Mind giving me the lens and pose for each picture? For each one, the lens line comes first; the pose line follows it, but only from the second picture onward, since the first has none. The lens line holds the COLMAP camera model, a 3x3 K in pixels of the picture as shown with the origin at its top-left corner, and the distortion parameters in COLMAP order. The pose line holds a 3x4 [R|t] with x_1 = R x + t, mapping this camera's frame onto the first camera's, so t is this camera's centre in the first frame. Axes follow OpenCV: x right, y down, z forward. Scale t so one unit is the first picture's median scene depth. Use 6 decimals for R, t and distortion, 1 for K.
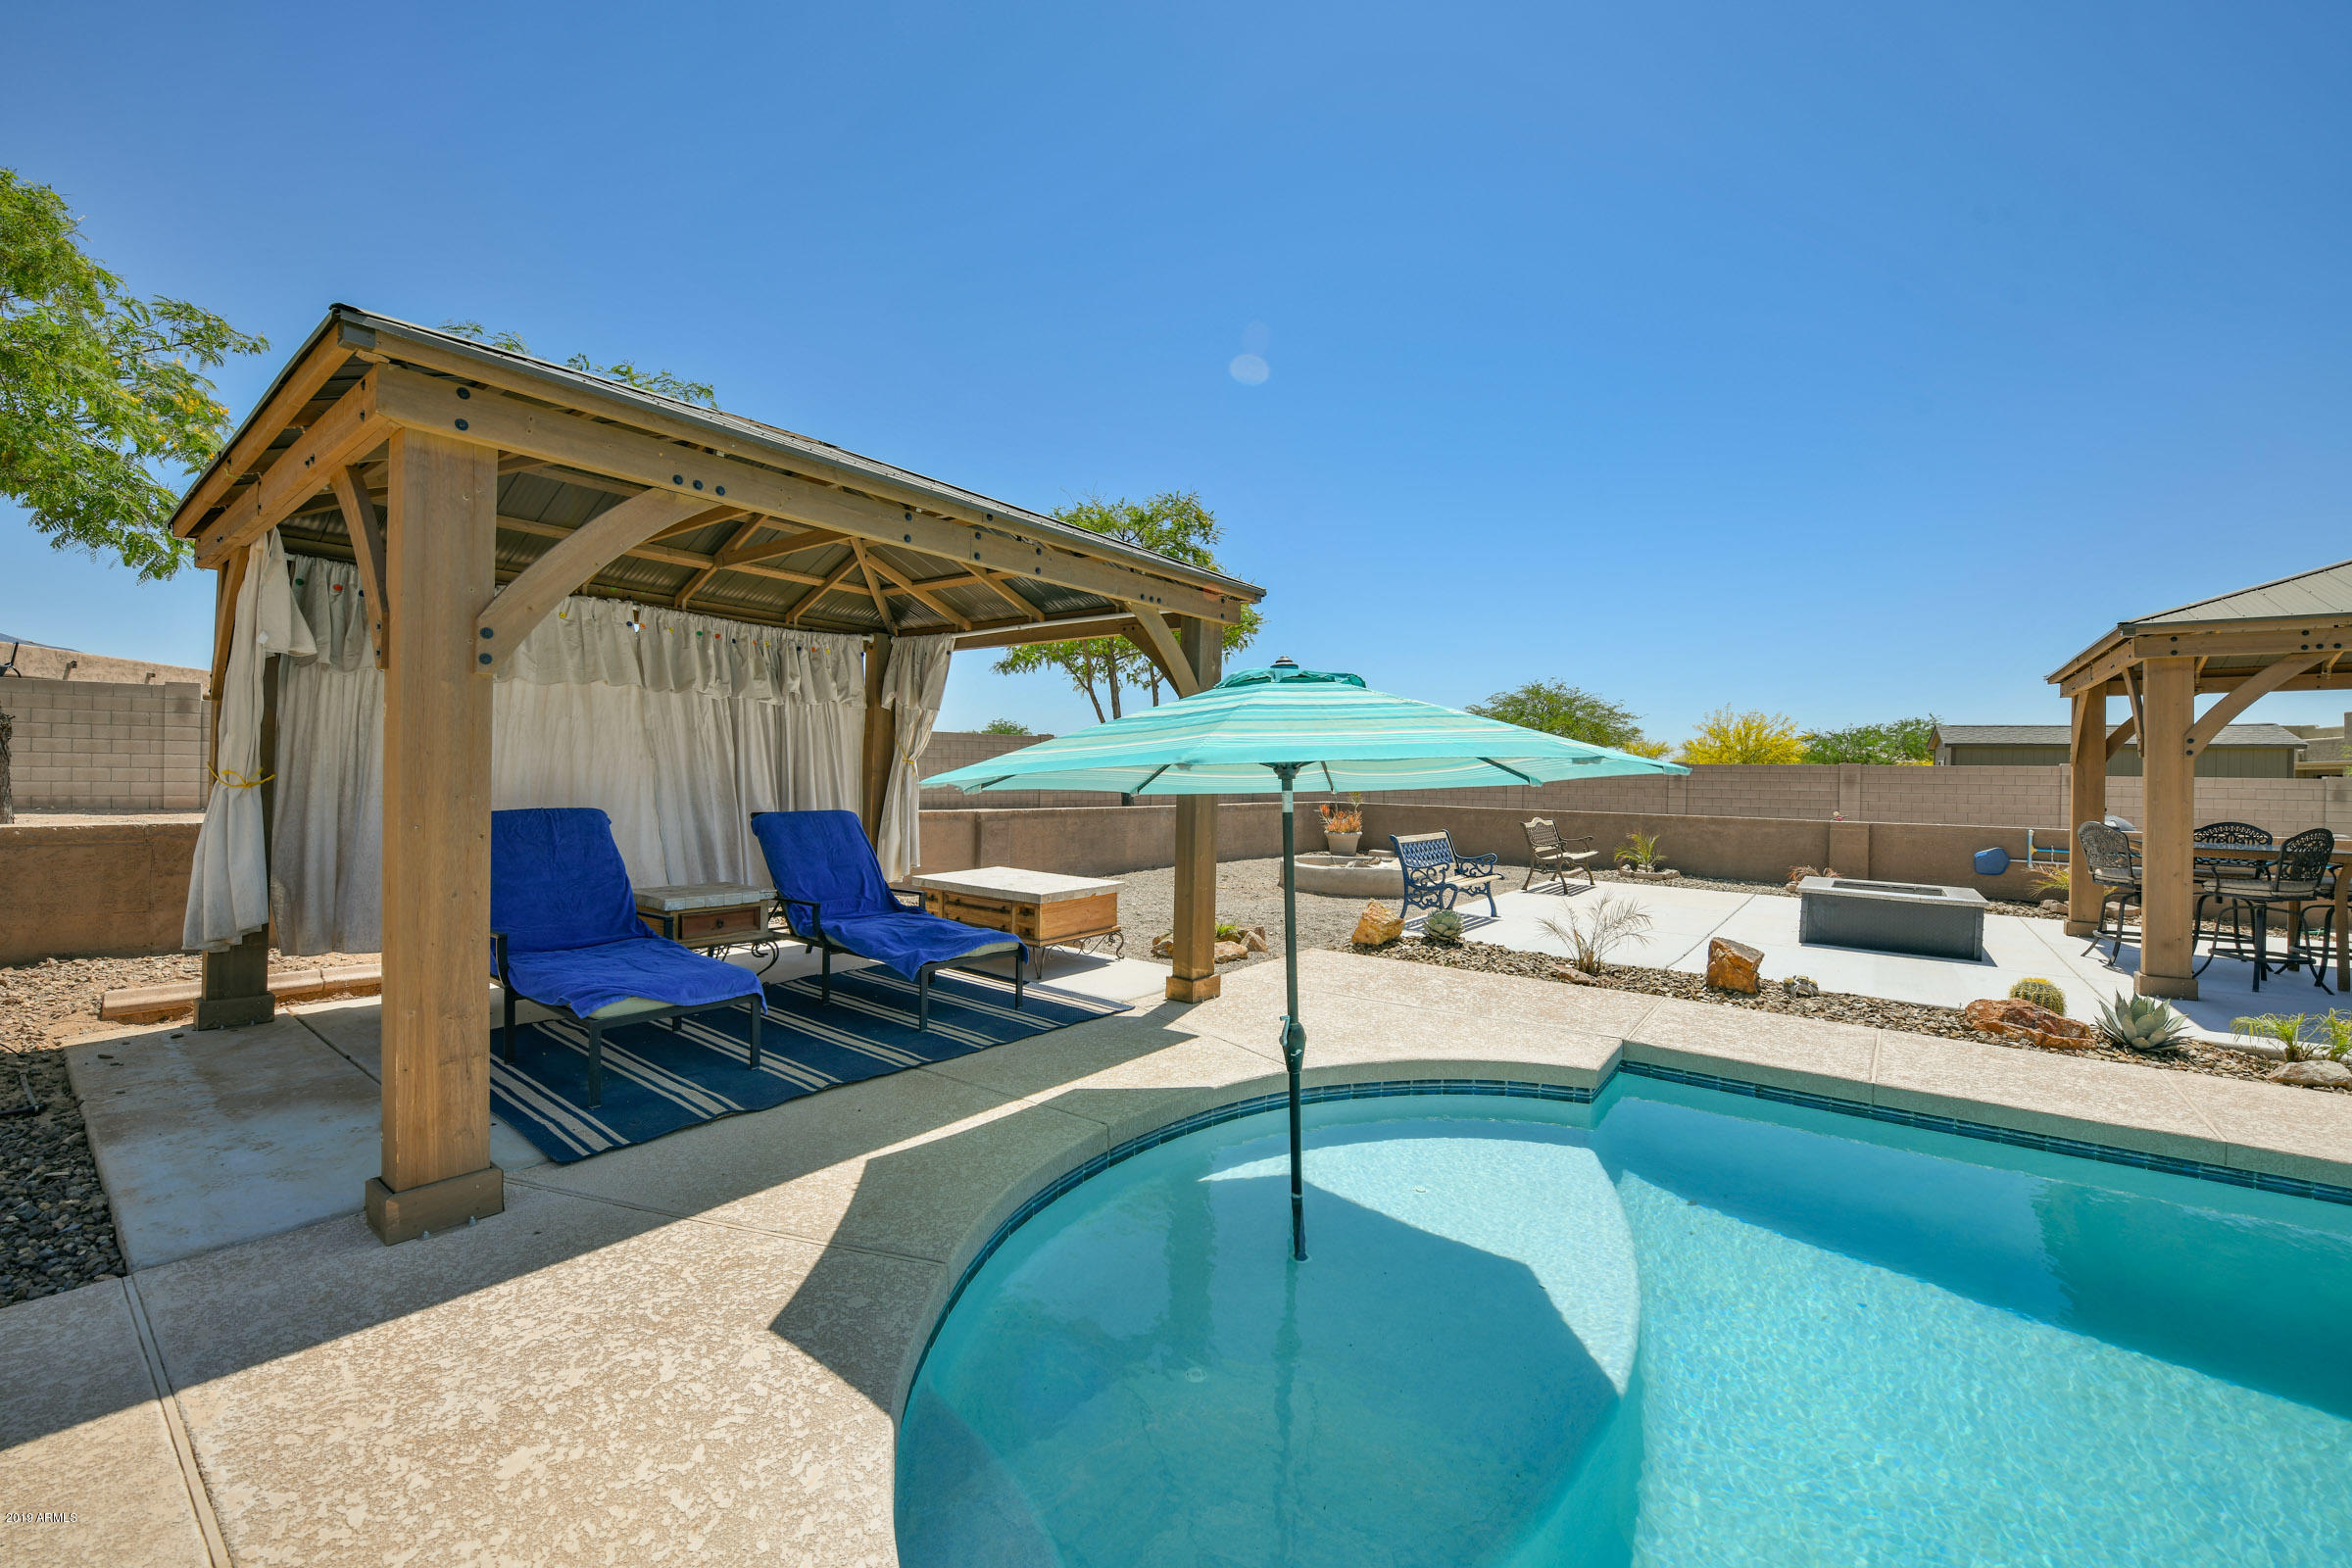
lens RADIAL K [[939.8, 0, 1178.5], [0, 939.8, 774.7], [0, 0, 1]] dist [-0.020942, -0.000474]
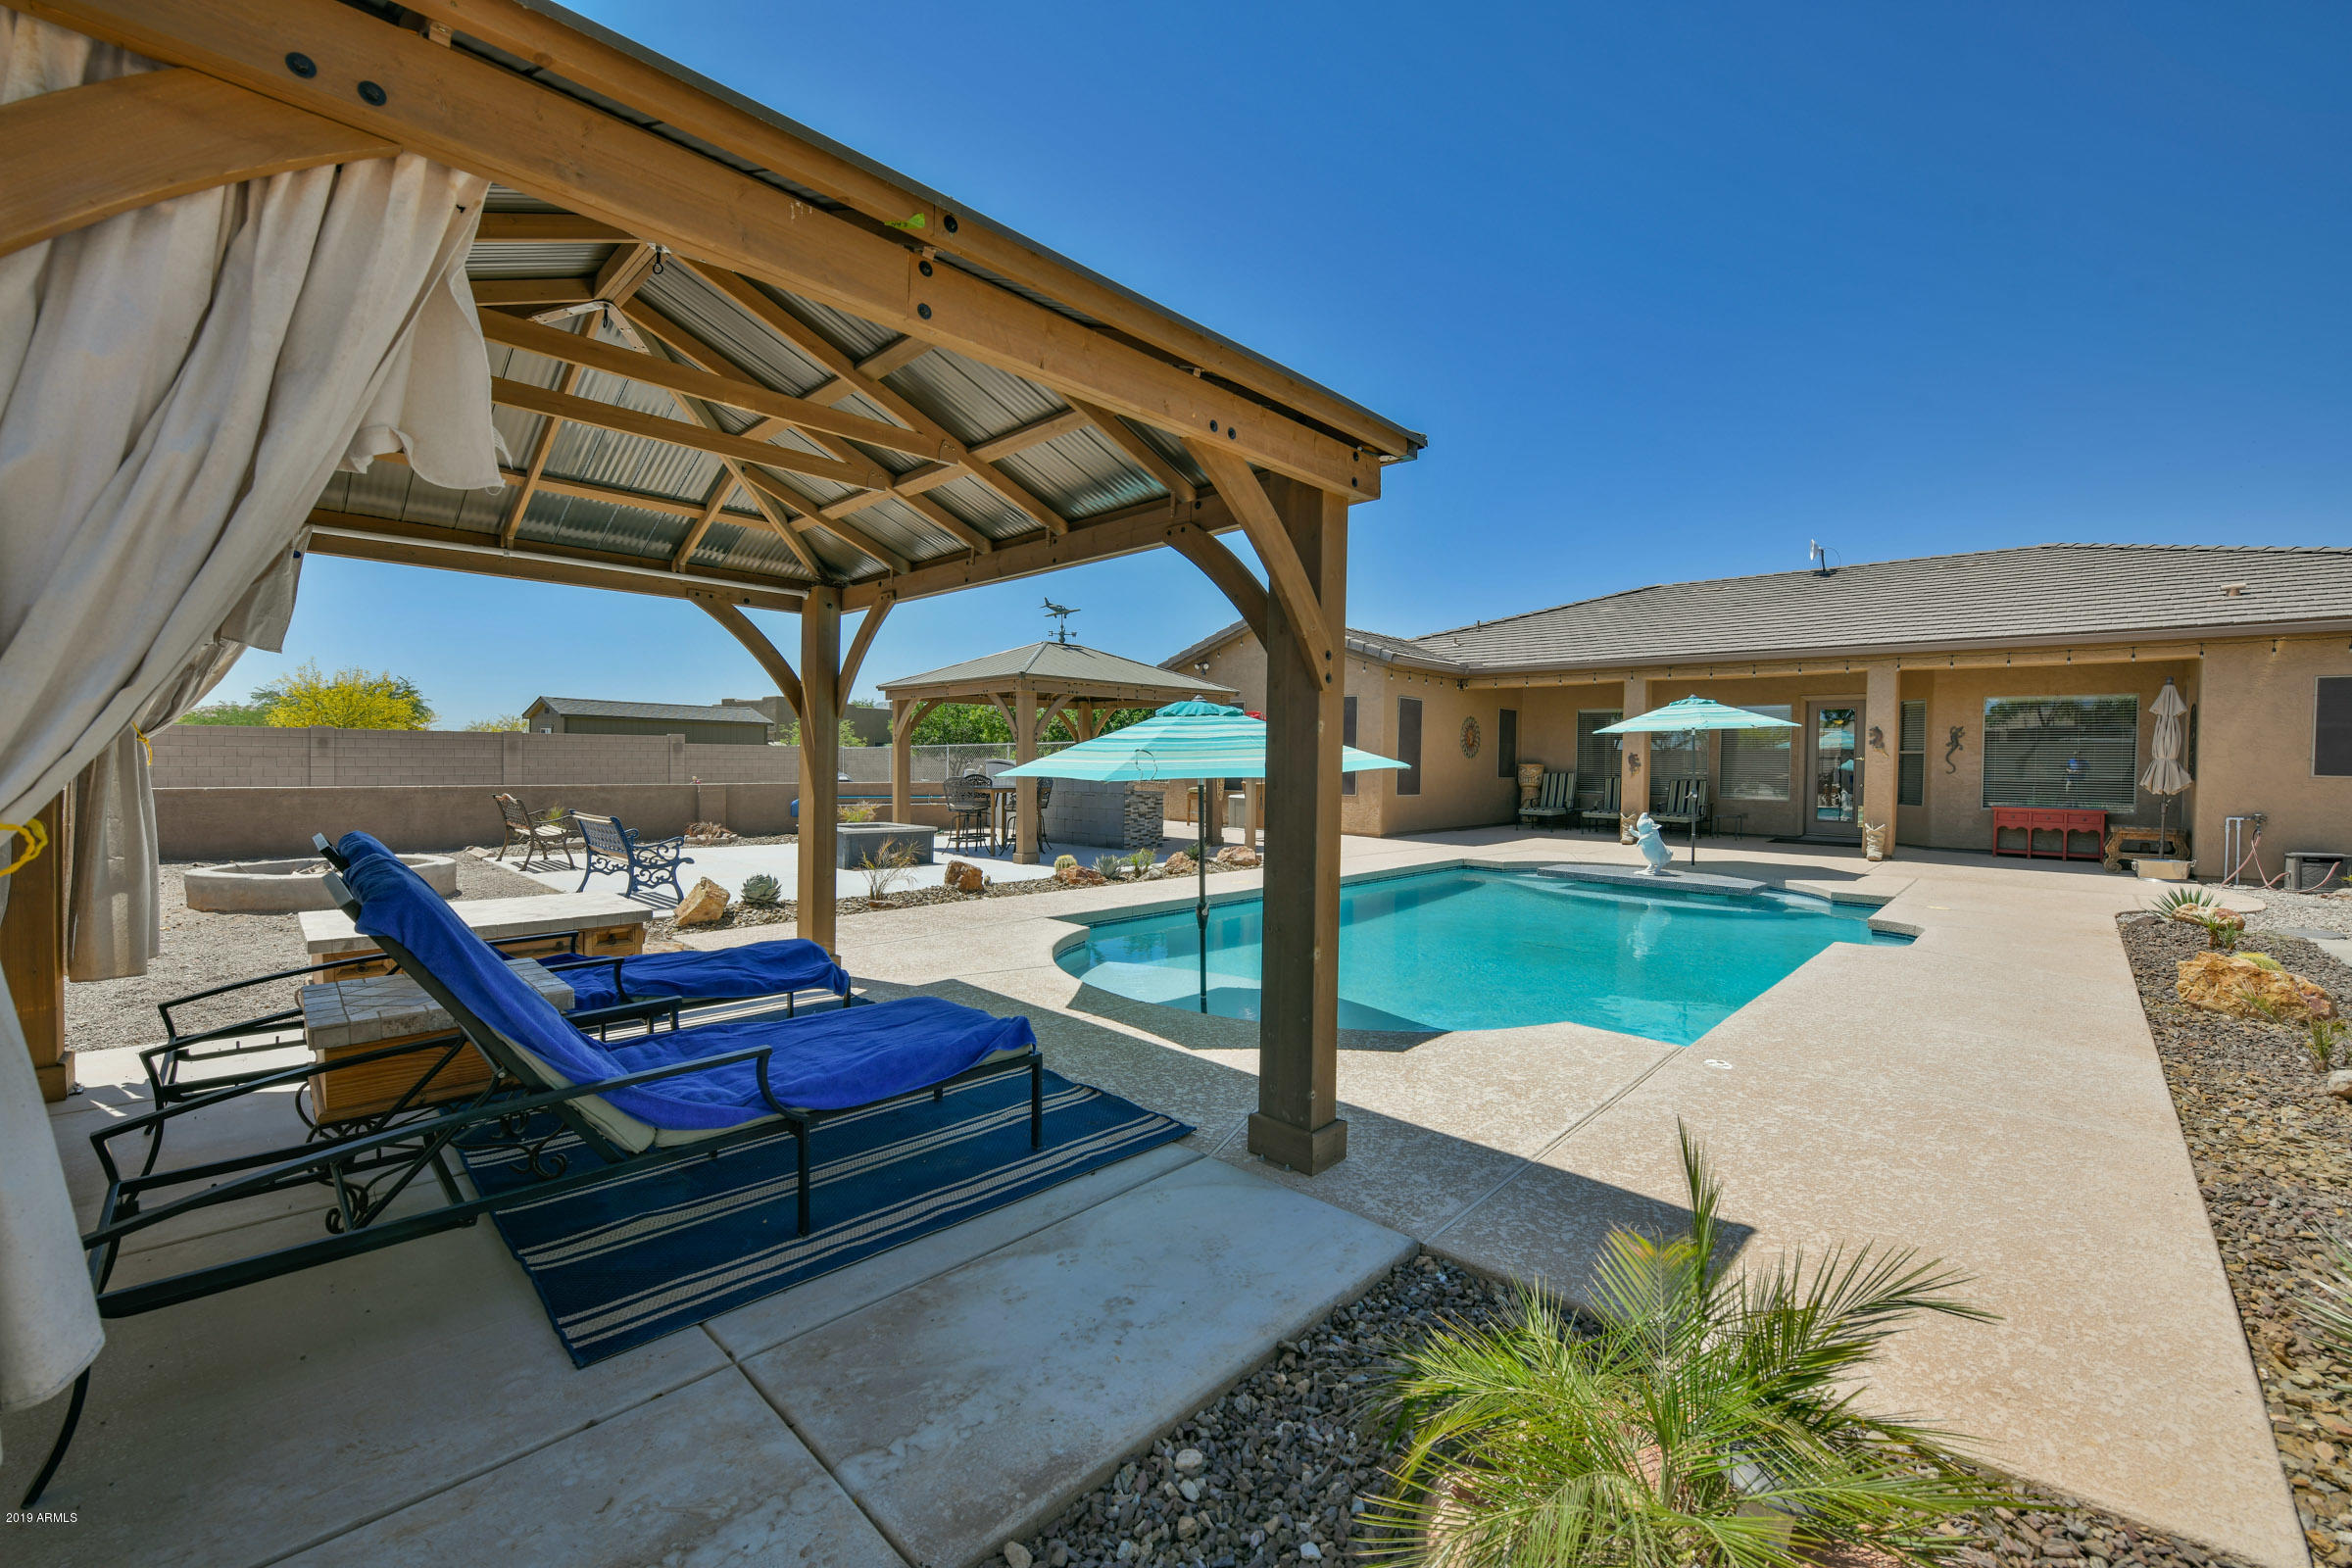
lens RADIAL K [[939.8, 0, 1179.8], [0, 939.8, 778.7], [0, 0, 1]] dist [-0.020942, -0.000474]
pose [[0.115367, -0.035713, 0.992681, -1.509748], [-0.010947, 0.999247, 0.037222, -0.035175], [-0.993263, -0.015161, 0.114889, 0.767612]]
